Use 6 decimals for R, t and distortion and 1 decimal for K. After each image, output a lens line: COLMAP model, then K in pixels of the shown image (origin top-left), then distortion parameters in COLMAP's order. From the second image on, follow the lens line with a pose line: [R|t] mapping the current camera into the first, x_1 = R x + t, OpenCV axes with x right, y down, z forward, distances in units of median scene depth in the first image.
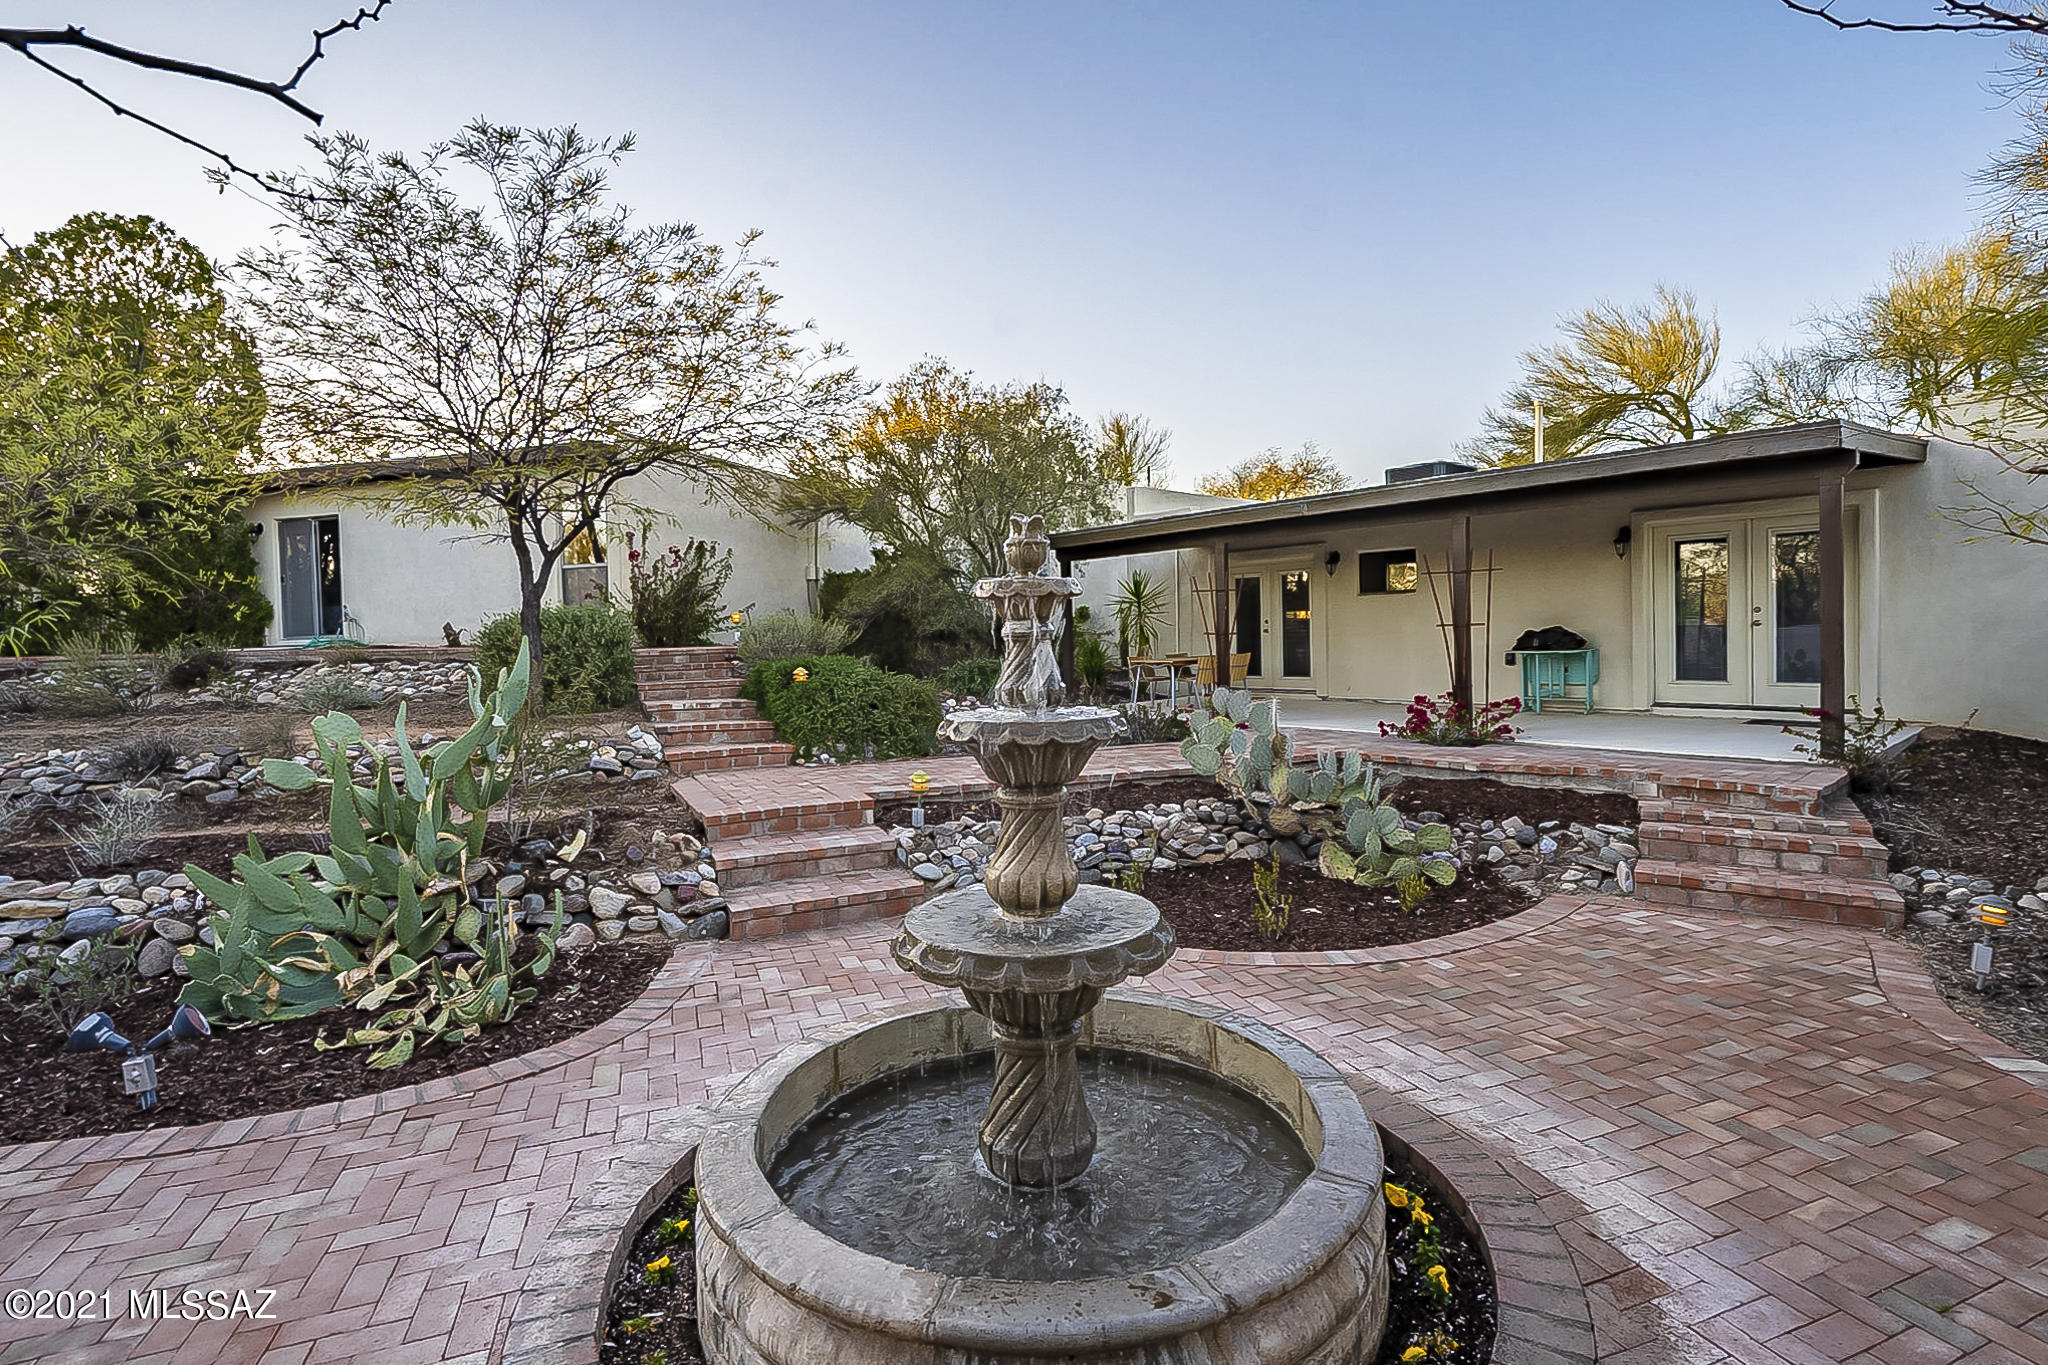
lens RADIAL K [[949.8, 0, 1027.1], [0, 949.8, 653.3], [0, 0, 1]] dist [-0.008717, 0.005481]
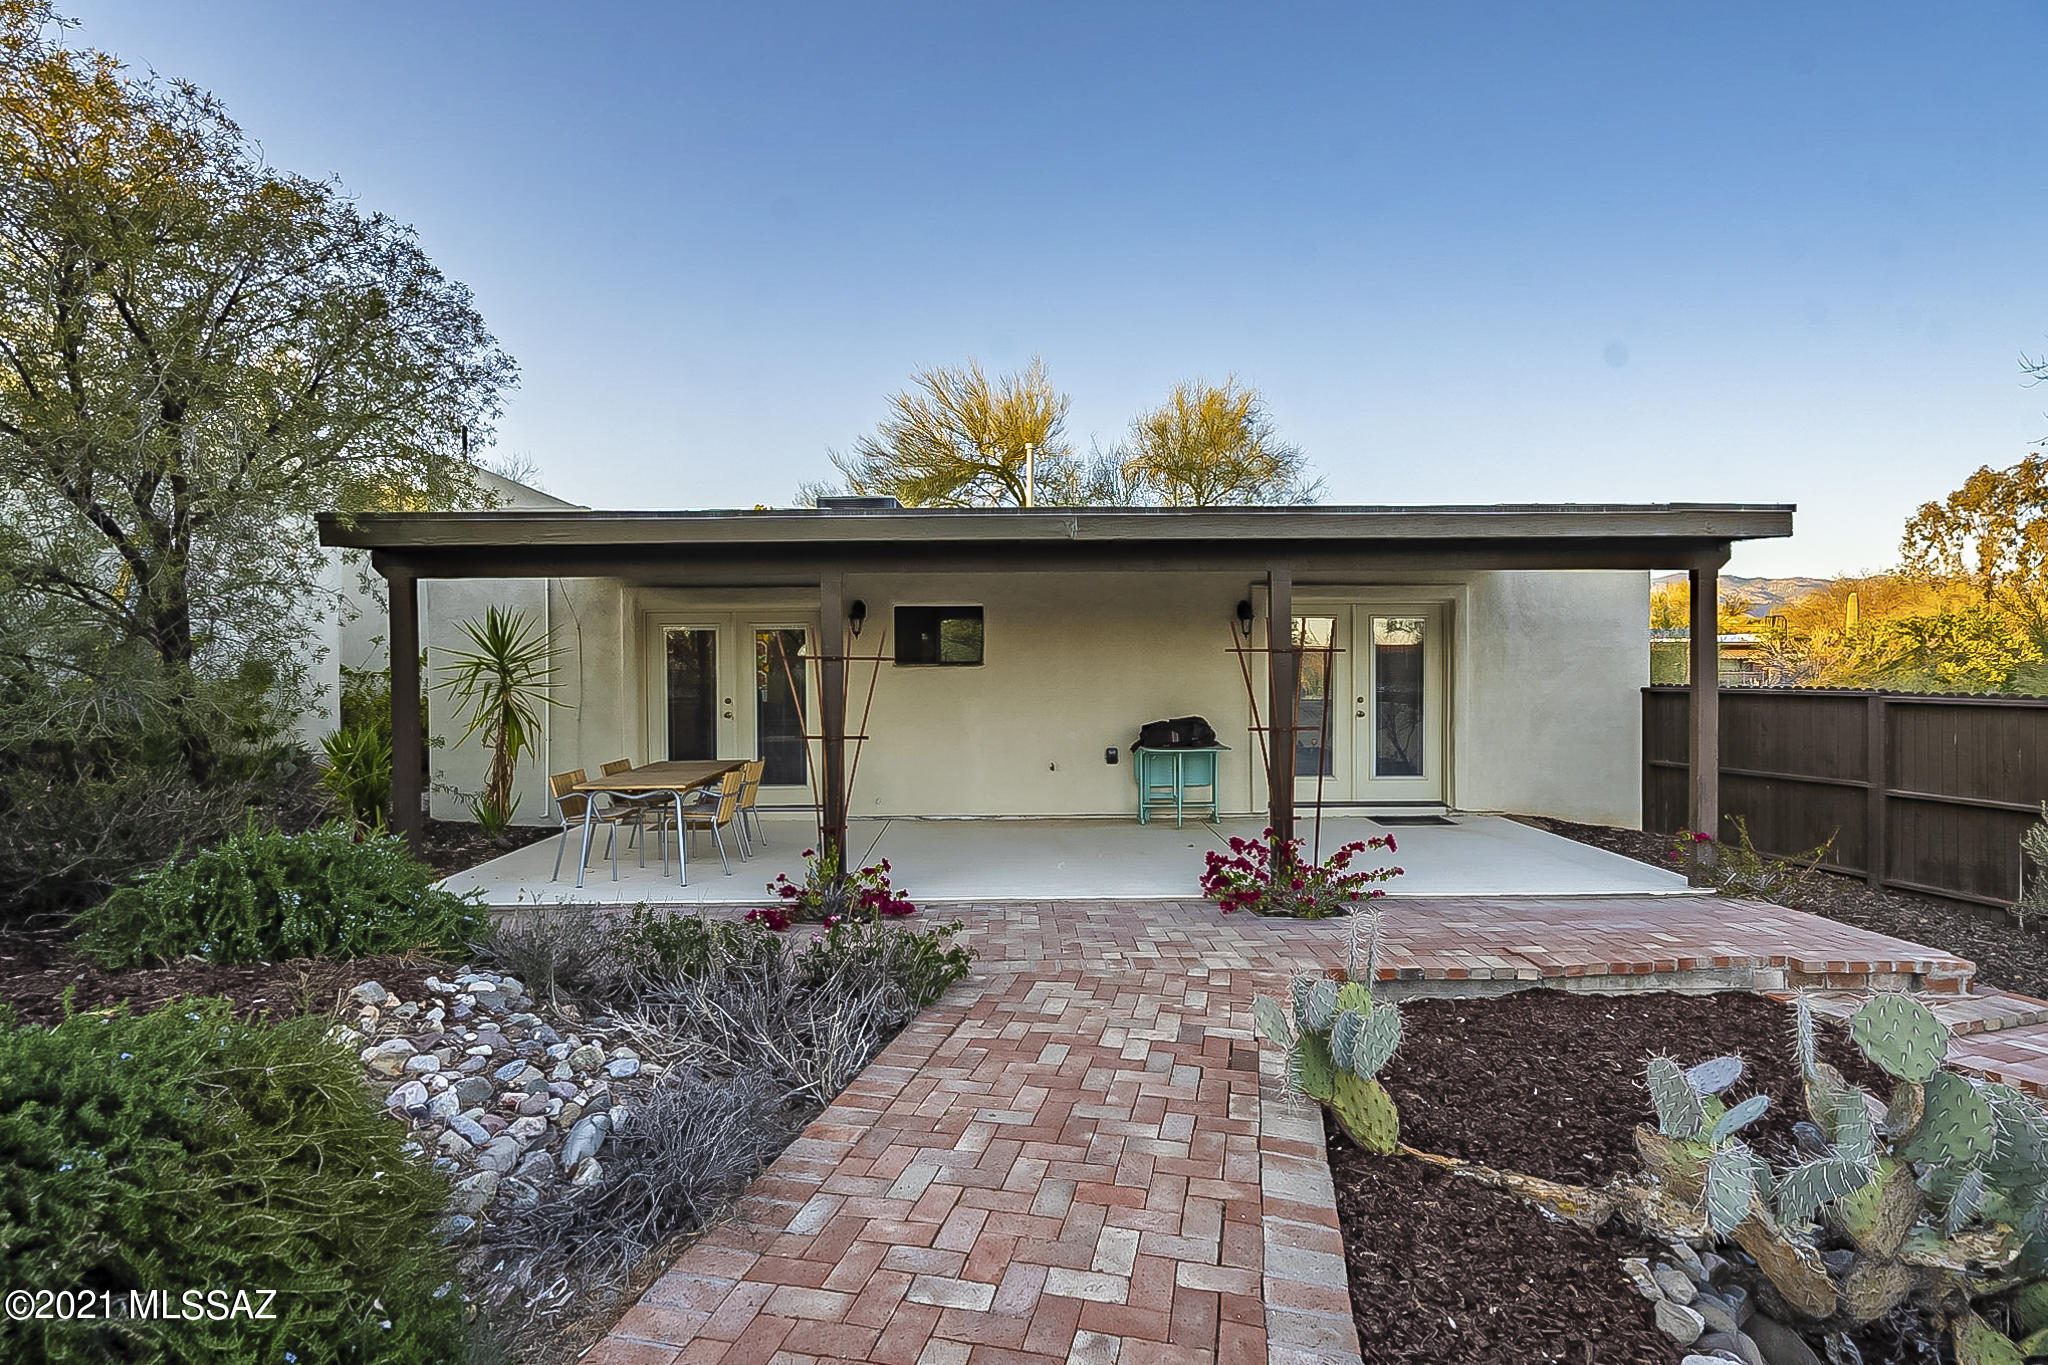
lens RADIAL K [[949.8, 0, 1027.1], [0, 949.8, 653.3], [0, 0, 1]] dist [-0.008717, 0.005481]
pose [[0.630327, 0.034150, 0.775578, -0.269541], [0.007571, 0.998714, -0.050128, -0.073215], [-0.776293, 0.037469, 0.629258, 1.017457]]
